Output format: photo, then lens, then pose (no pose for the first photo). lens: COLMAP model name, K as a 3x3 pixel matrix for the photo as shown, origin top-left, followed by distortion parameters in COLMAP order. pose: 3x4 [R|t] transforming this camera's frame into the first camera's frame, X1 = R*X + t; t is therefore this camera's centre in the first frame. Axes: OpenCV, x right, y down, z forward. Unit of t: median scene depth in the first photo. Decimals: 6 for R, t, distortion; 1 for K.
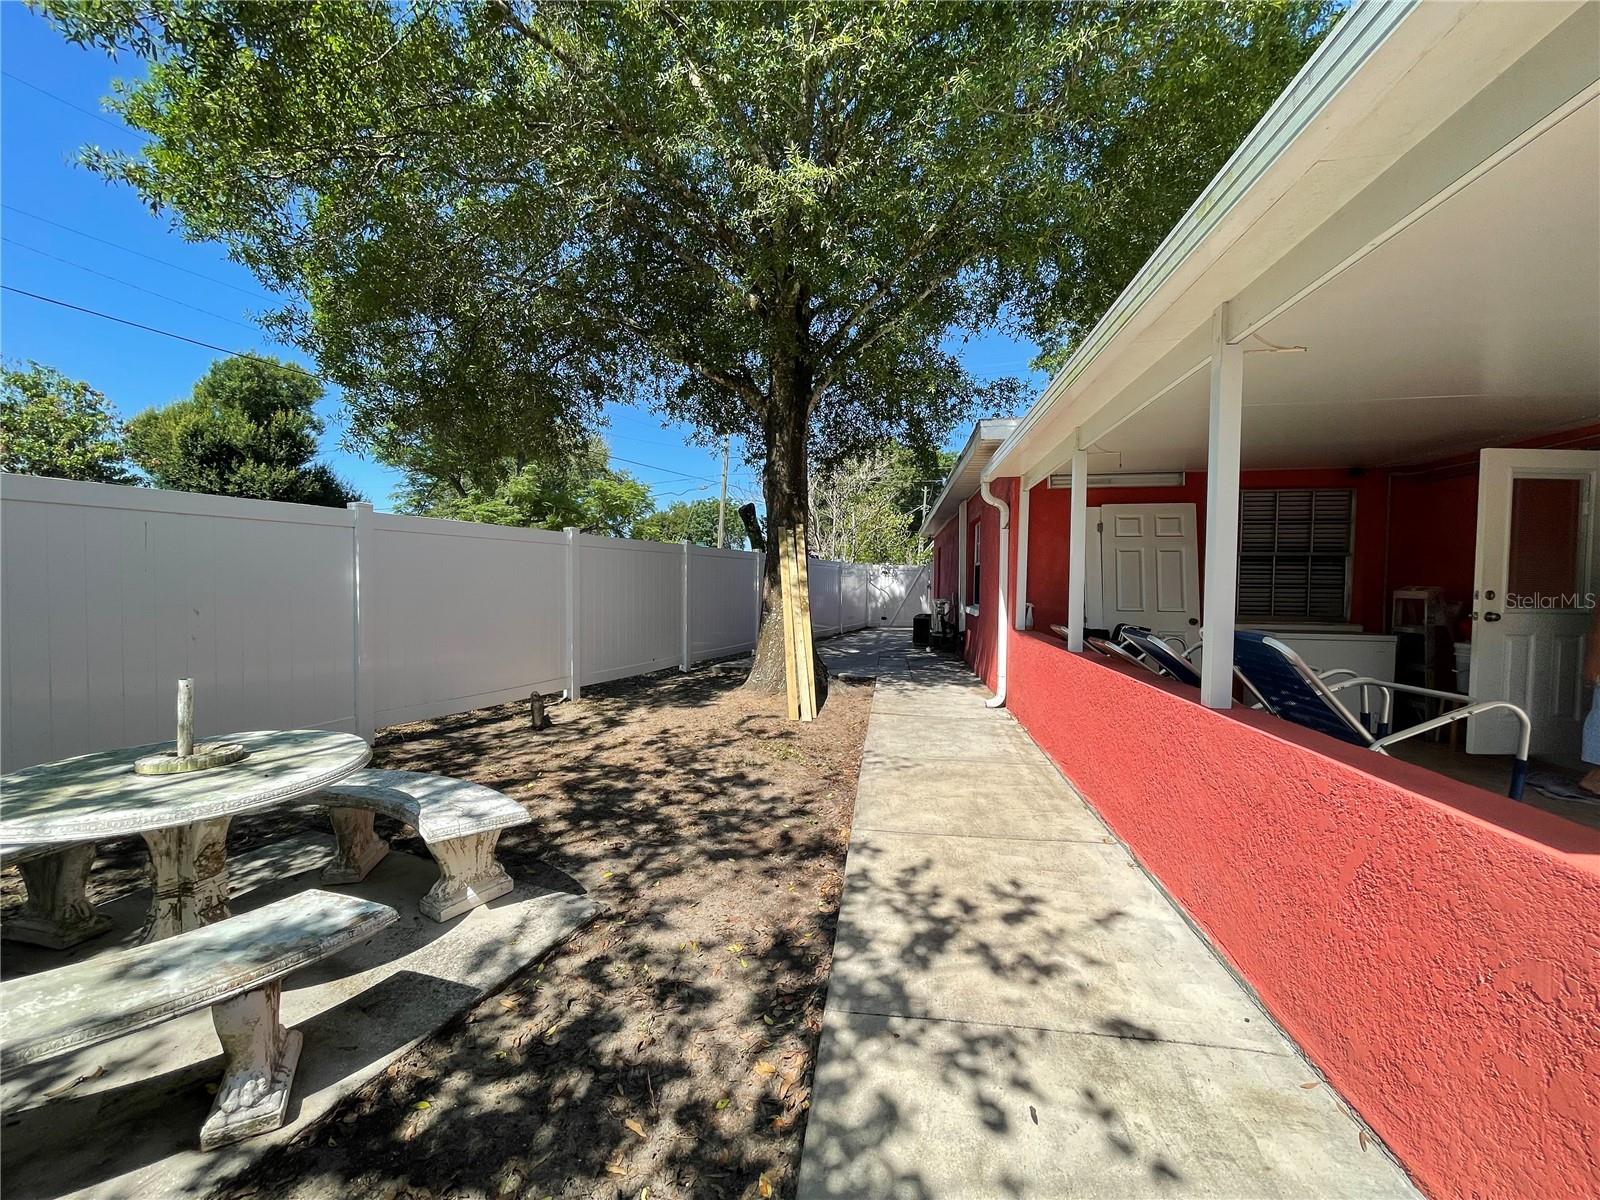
lens RADIAL K [[648.1, 0, 794.6], [0, 648.1, 604.2], [0, 0, 1]] dist [-0.001365, 0.000233]
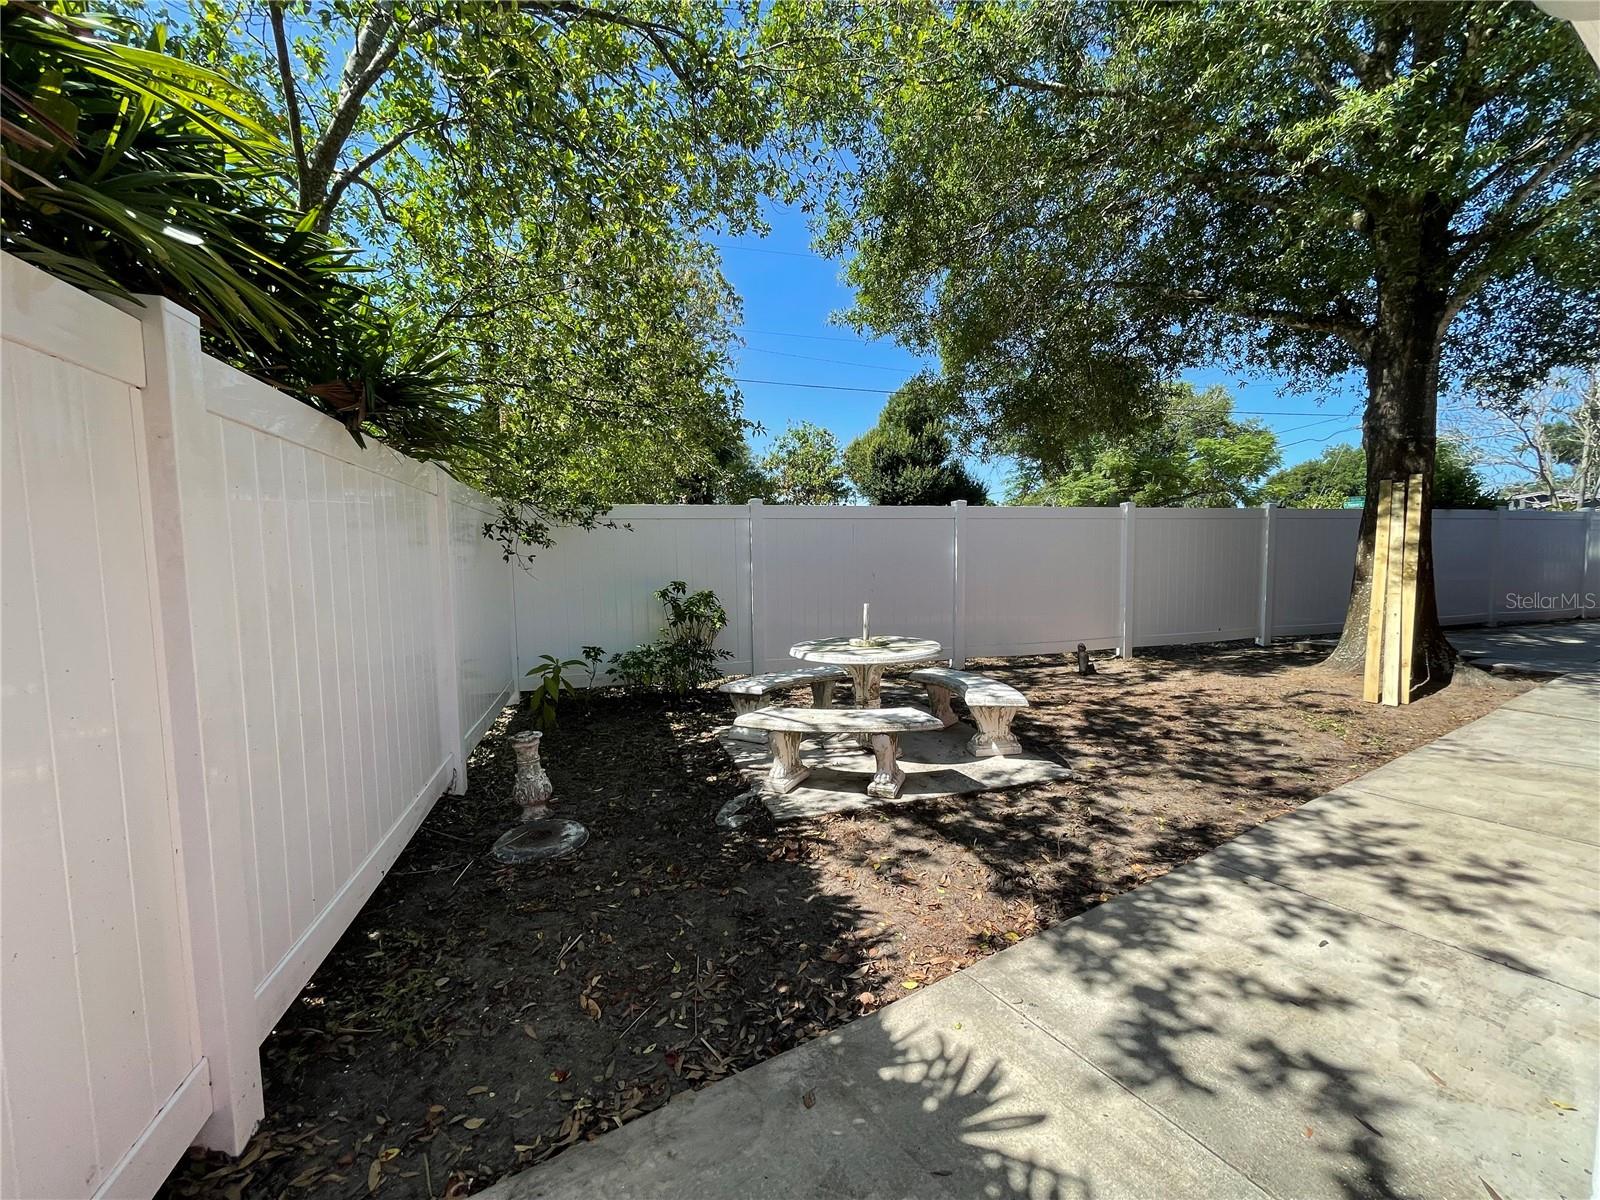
lens RADIAL K [[648.1, 0, 794.6], [0, 648.1, 604.2], [0, 0, 1]] dist [-0.001365, 0.000233]
pose [[0.640494, 0.037575, -0.767043, 0.280066], [-0.004370, 0.998964, 0.045288, 0.015179], [0.767950, -0.025655, 0.639995, -0.280783]]
